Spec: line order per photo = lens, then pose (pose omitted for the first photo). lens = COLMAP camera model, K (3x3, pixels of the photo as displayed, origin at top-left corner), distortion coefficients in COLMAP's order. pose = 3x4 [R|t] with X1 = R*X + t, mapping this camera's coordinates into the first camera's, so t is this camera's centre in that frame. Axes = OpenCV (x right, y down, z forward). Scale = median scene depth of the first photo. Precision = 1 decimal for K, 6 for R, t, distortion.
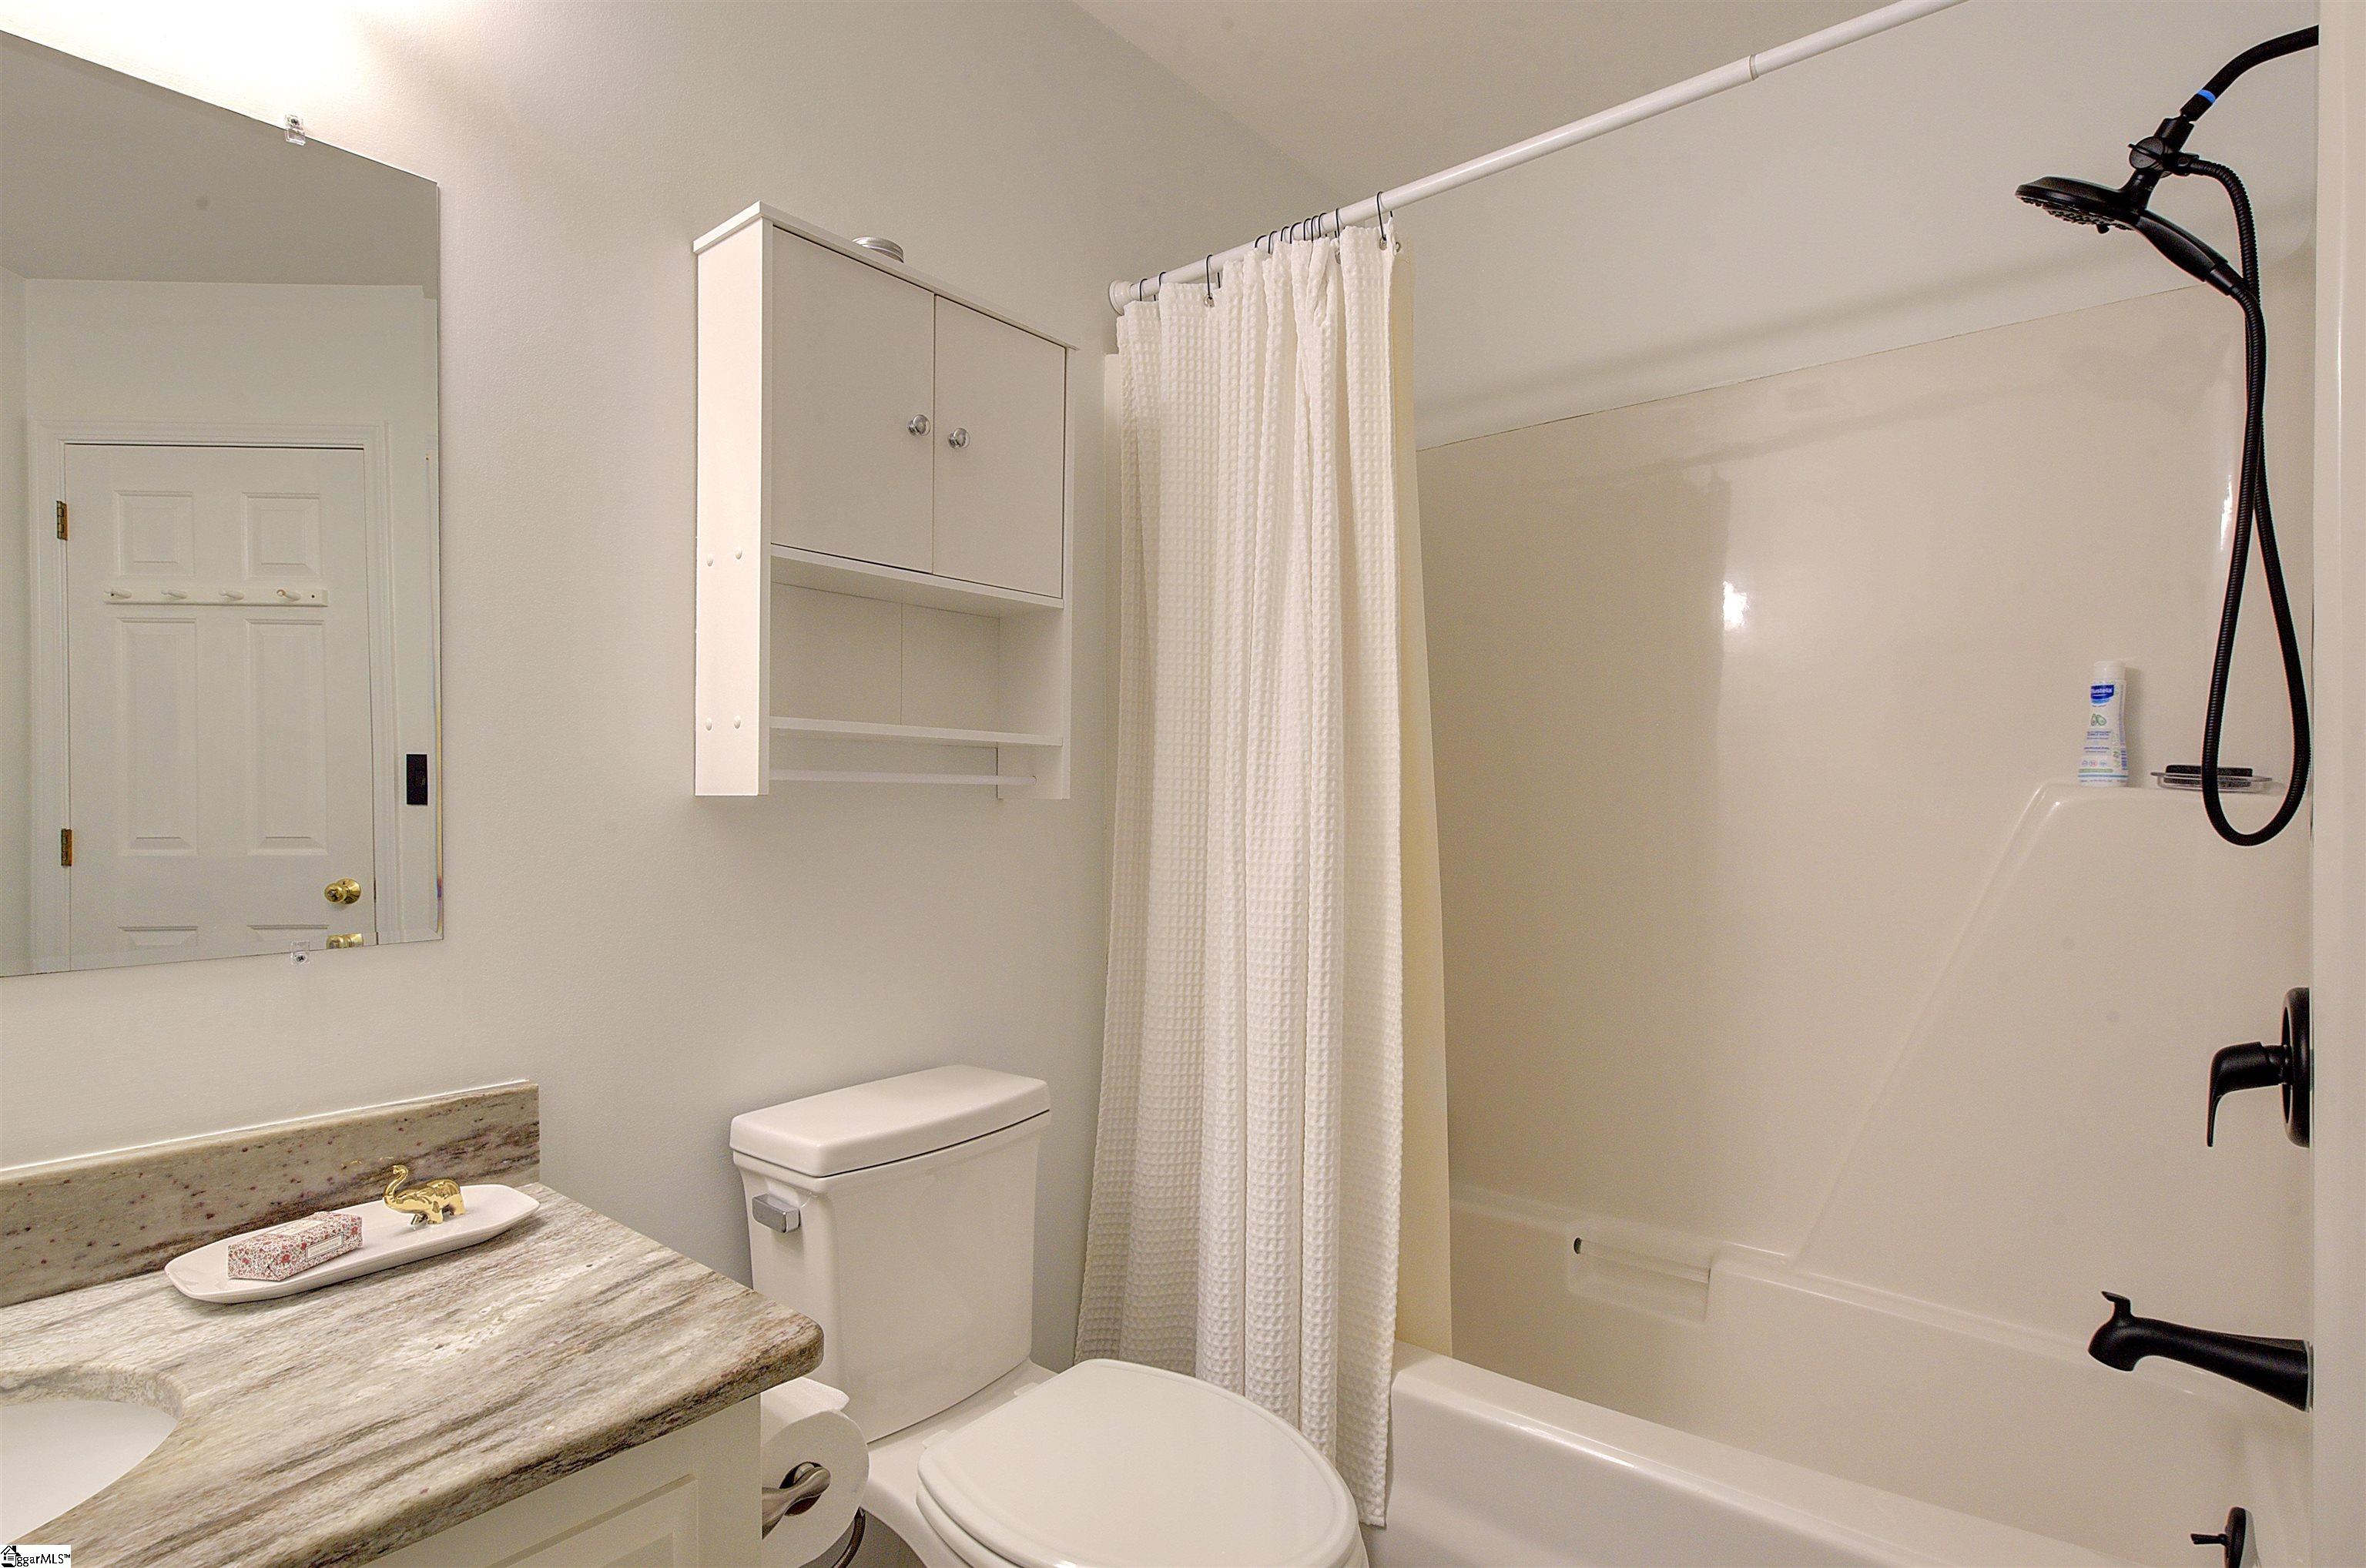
lens RADIAL K [[1199.6, 0, 1187.5], [0, 1199.6, 788.5], [0, 0, 1]] dist [-0.005125, 0.002171]
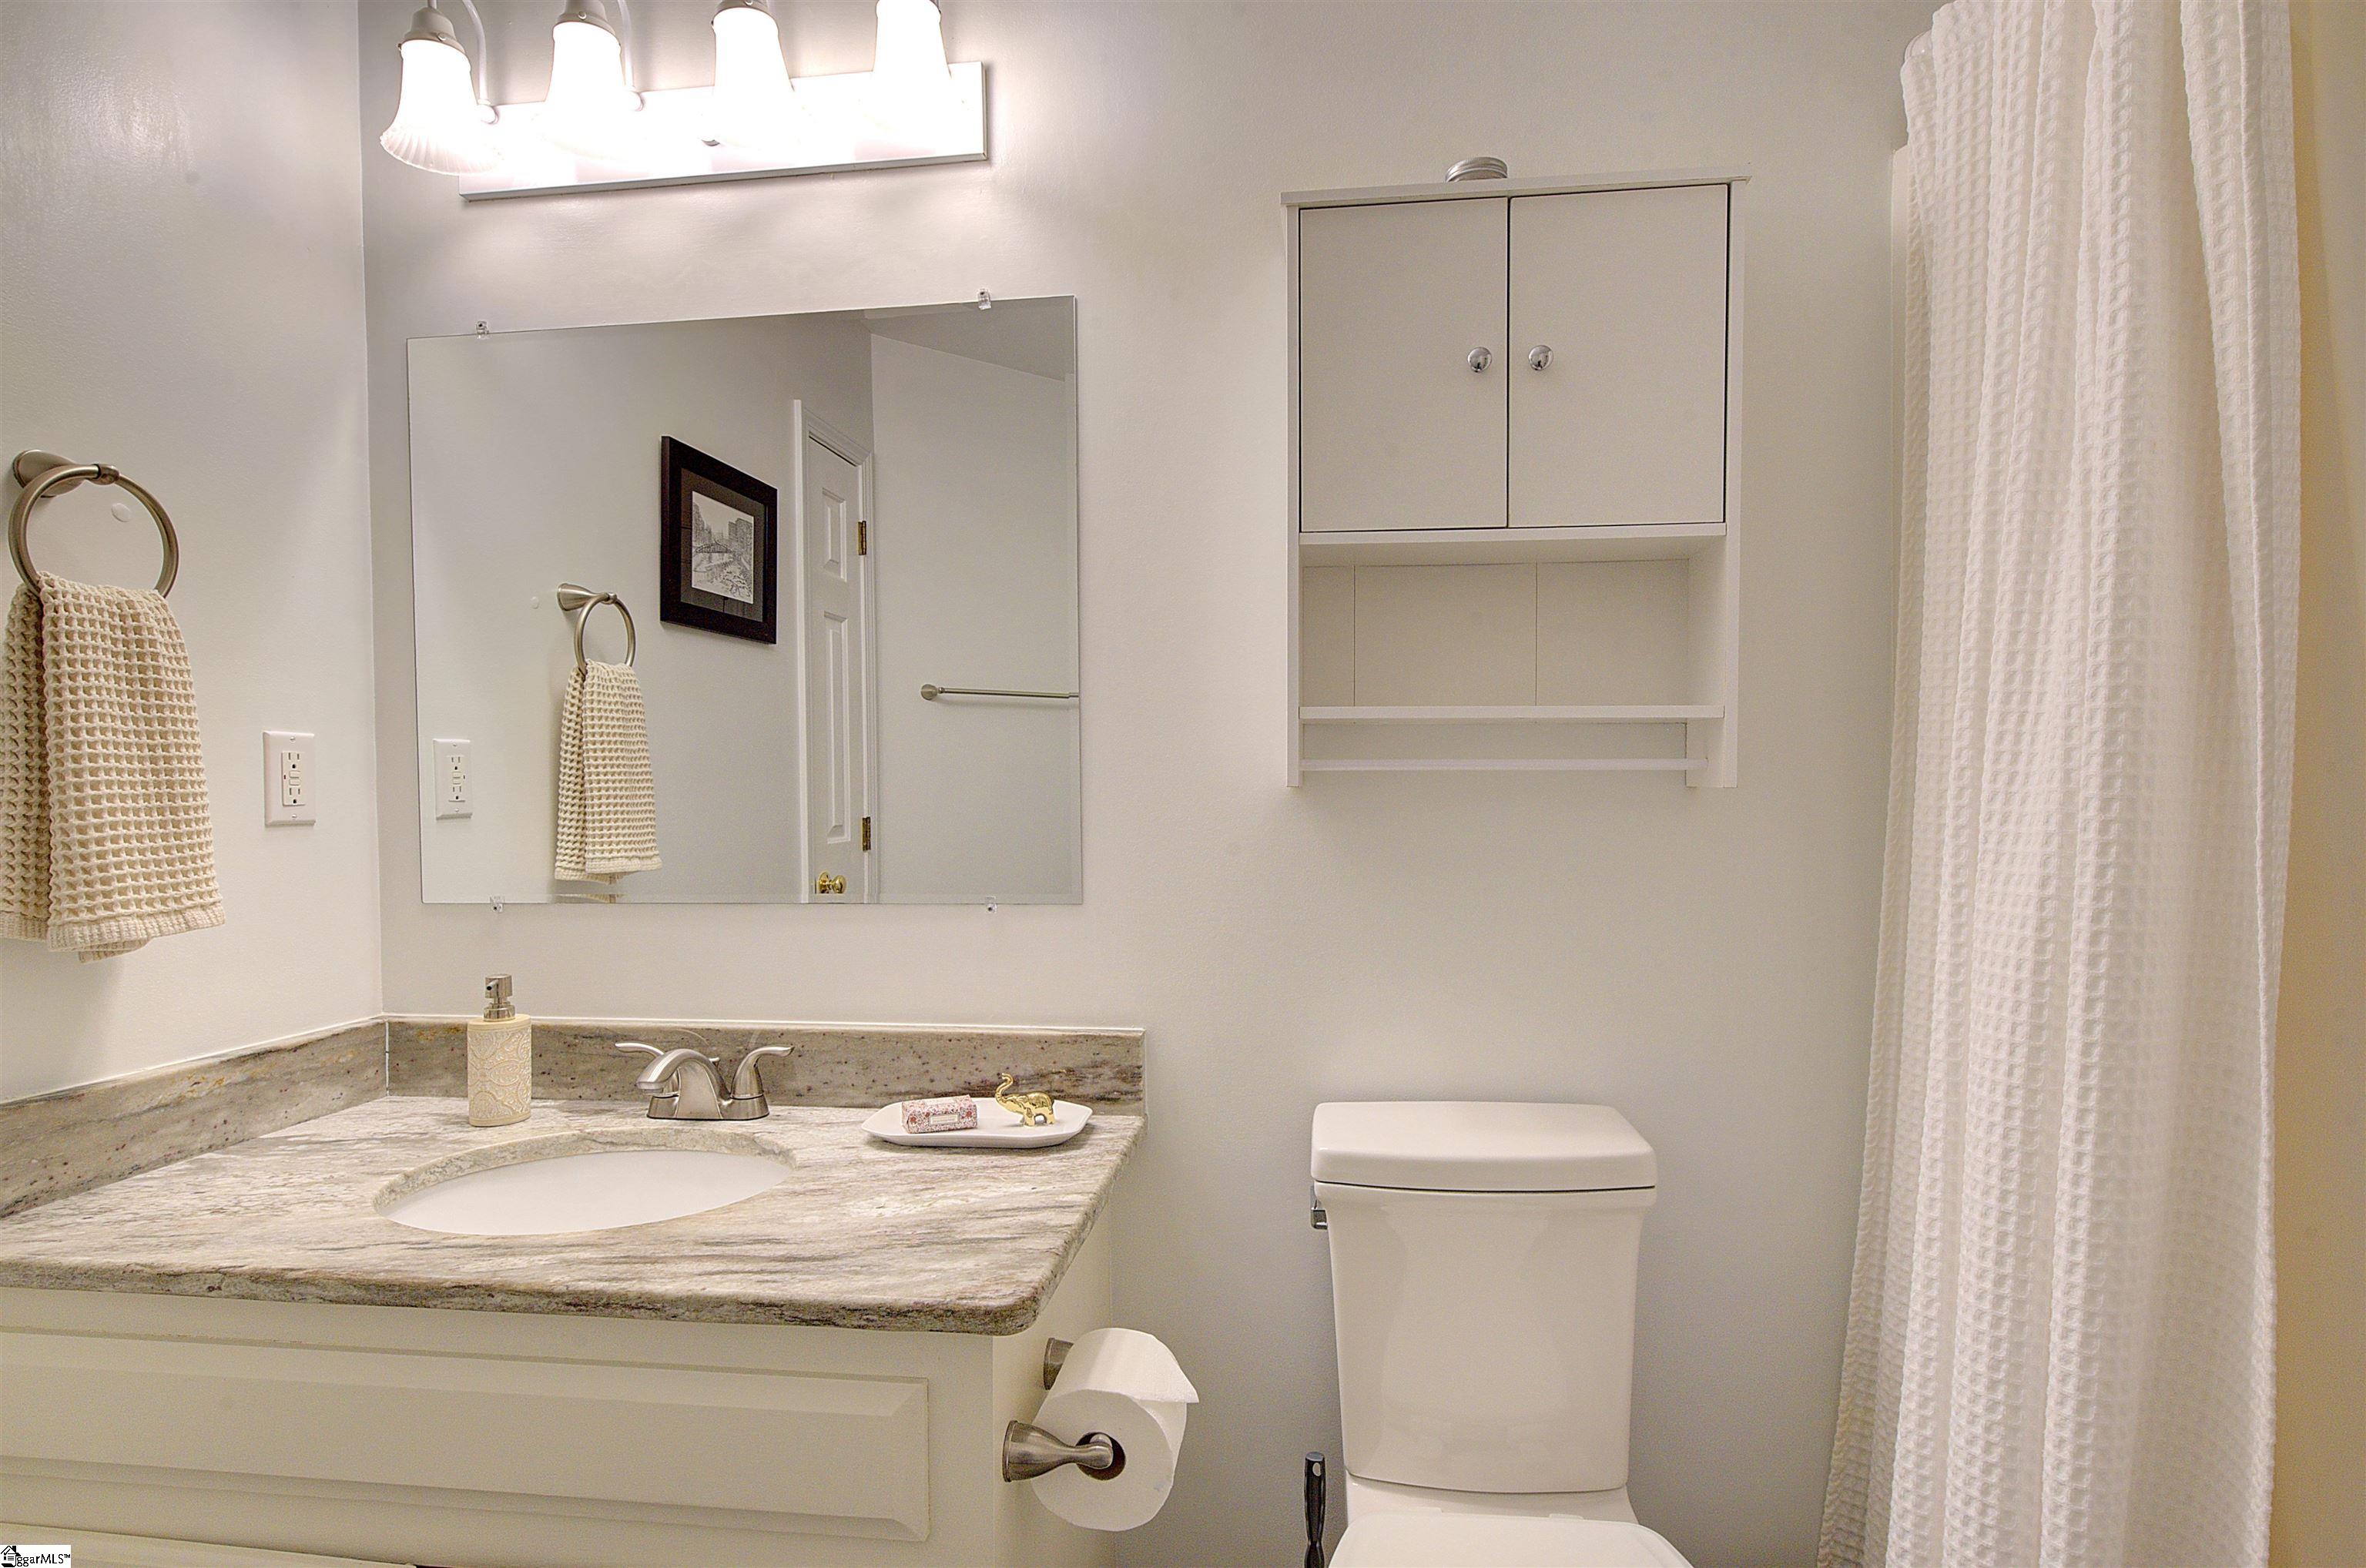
lens RADIAL K [[1199.6, 0, 1187.2], [0, 1199.6, 790.9], [0, 0, 1]] dist [-0.005125, 0.002171]
pose [[0.528501, 0.000212, -0.848932, 0.554429], [0.012902, 0.999882, 0.008282, -0.000253], [0.848834, -0.015330, 0.528436, 0.486895]]
